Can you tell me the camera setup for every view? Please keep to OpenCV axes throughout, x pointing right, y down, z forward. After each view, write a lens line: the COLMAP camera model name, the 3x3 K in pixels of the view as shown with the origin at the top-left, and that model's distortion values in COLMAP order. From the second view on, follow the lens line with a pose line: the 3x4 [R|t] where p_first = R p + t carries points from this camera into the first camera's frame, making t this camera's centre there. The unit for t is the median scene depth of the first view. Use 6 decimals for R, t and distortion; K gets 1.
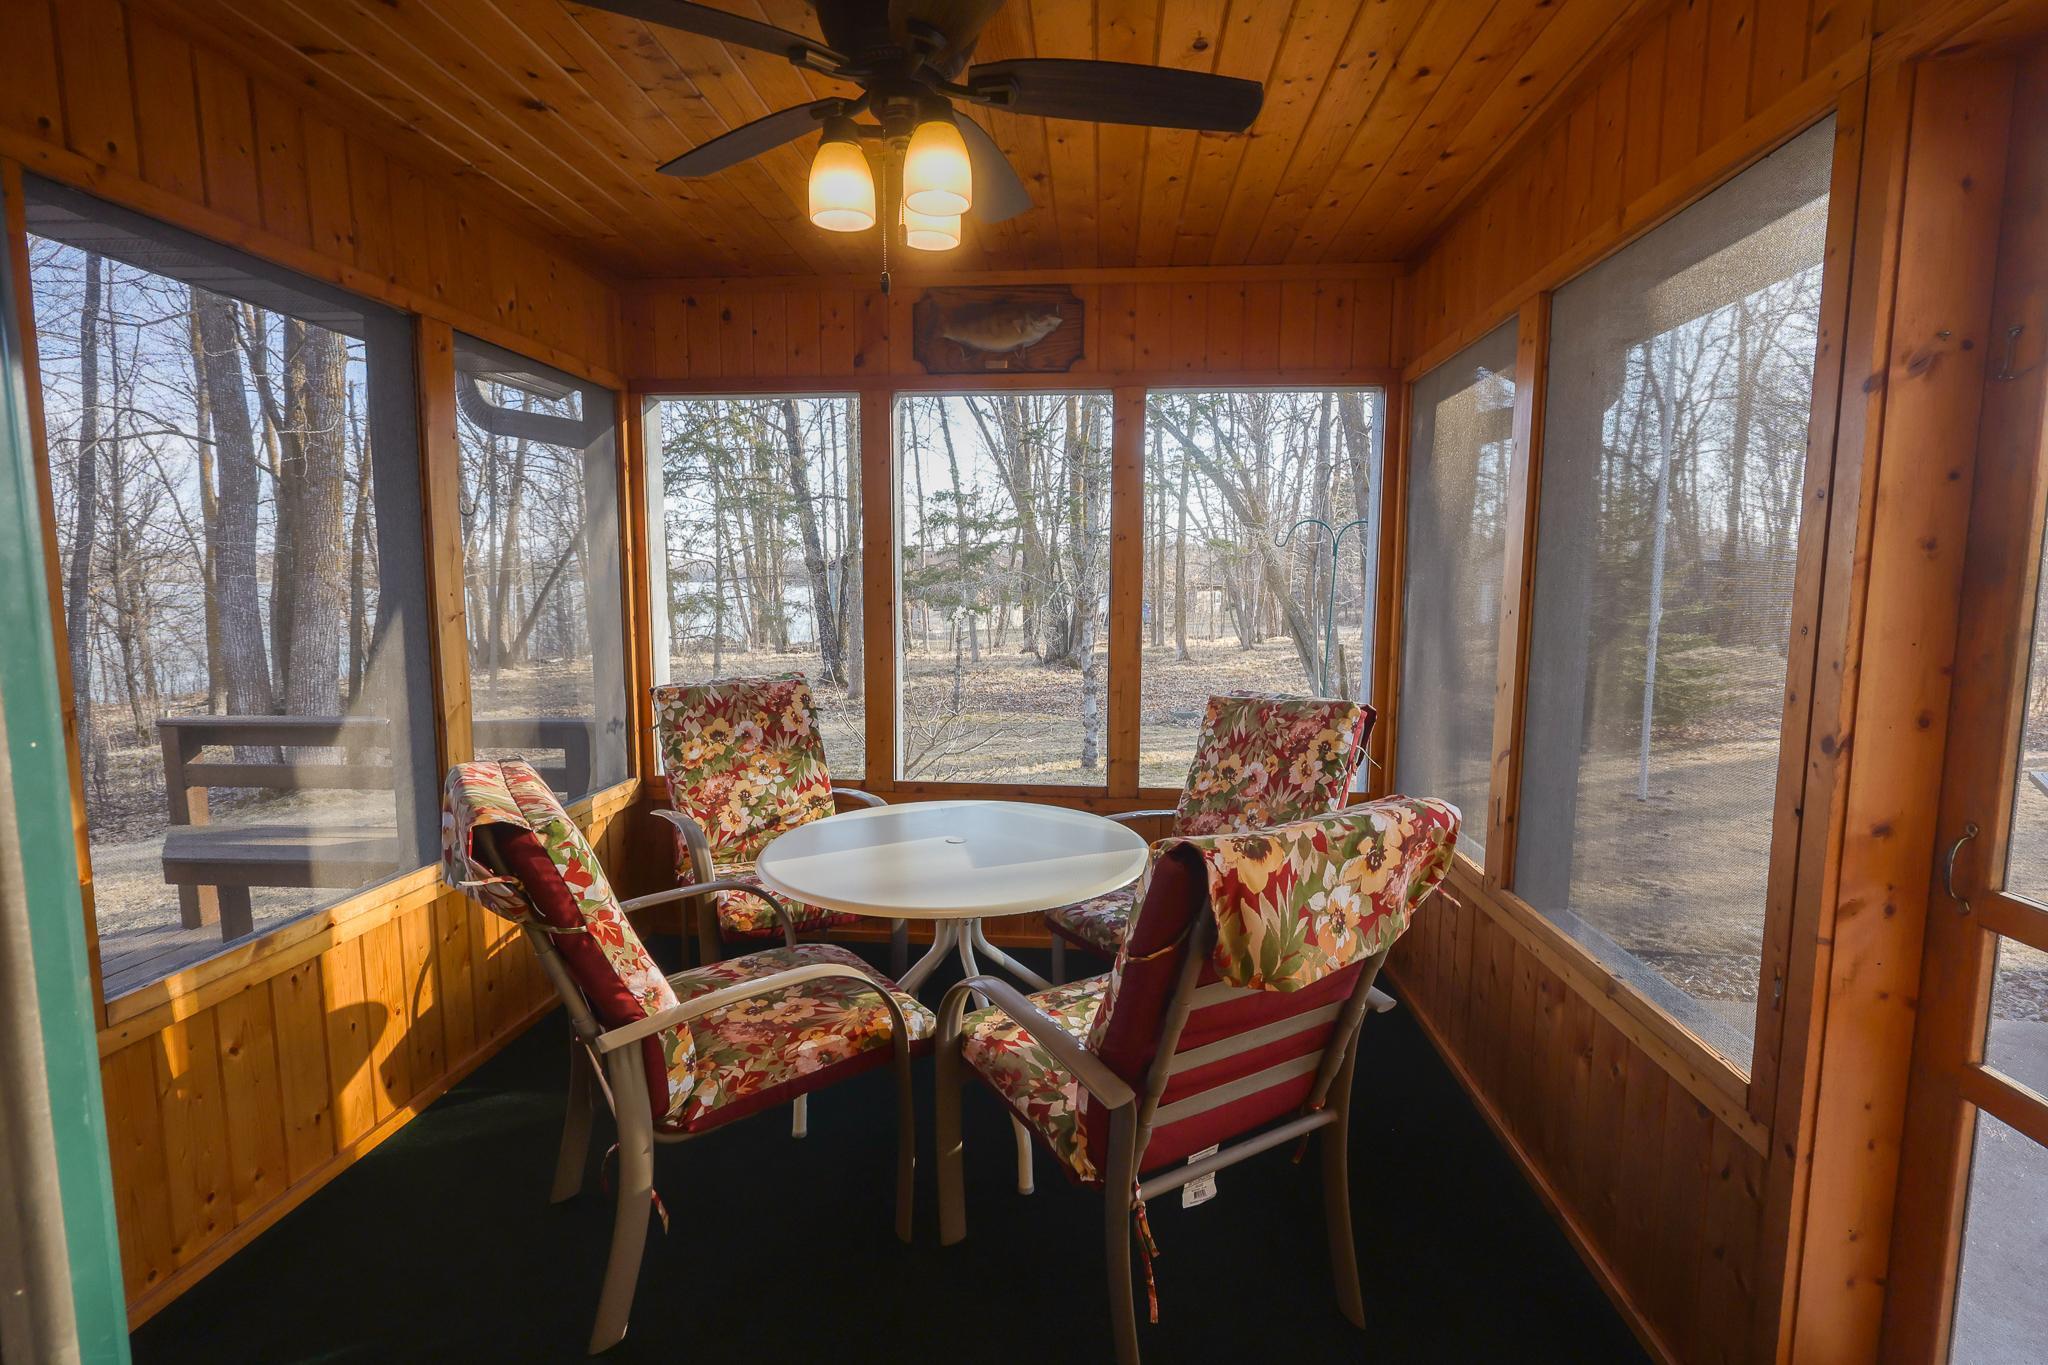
lens RADIAL K [[951.8, 0, 1025.3], [0, 951.8, 682.3], [0, 0, 1]] dist [0.004927, 0.000539]
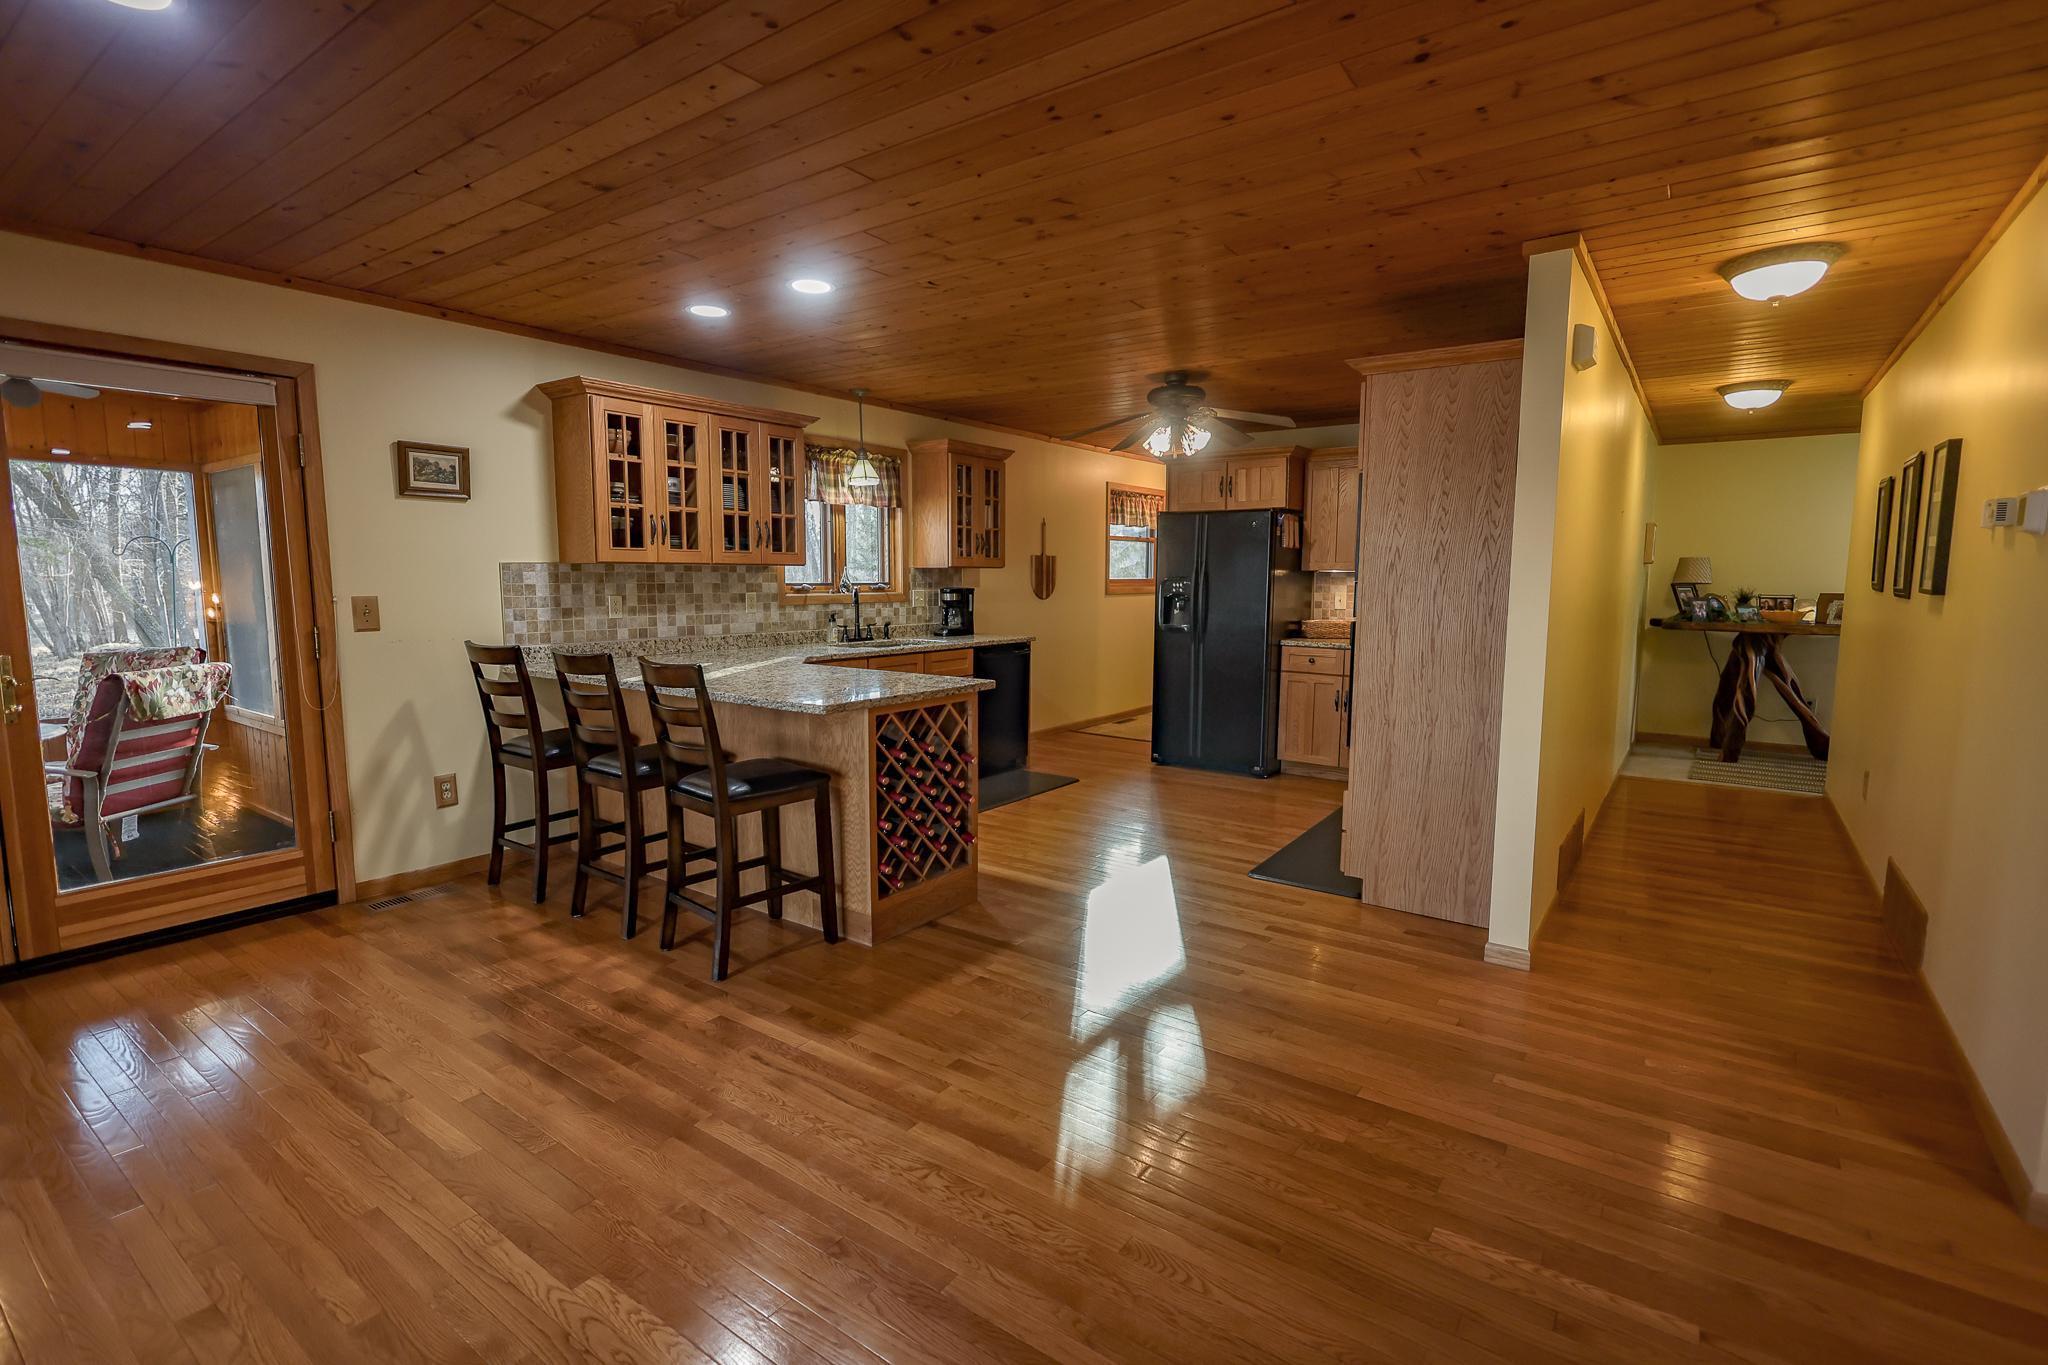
lens RADIAL K [[951.8, 0, 1025.7], [0, 951.8, 686.5], [0, 0, 1]] dist [0.004927, 0.000539]
pose [[0.511995, -0.102355, 0.852868, -0.909249], [0.097893, 0.993359, 0.060448, 0.297482], [-0.853392, 0.052541, 0.518615, -2.951902]]
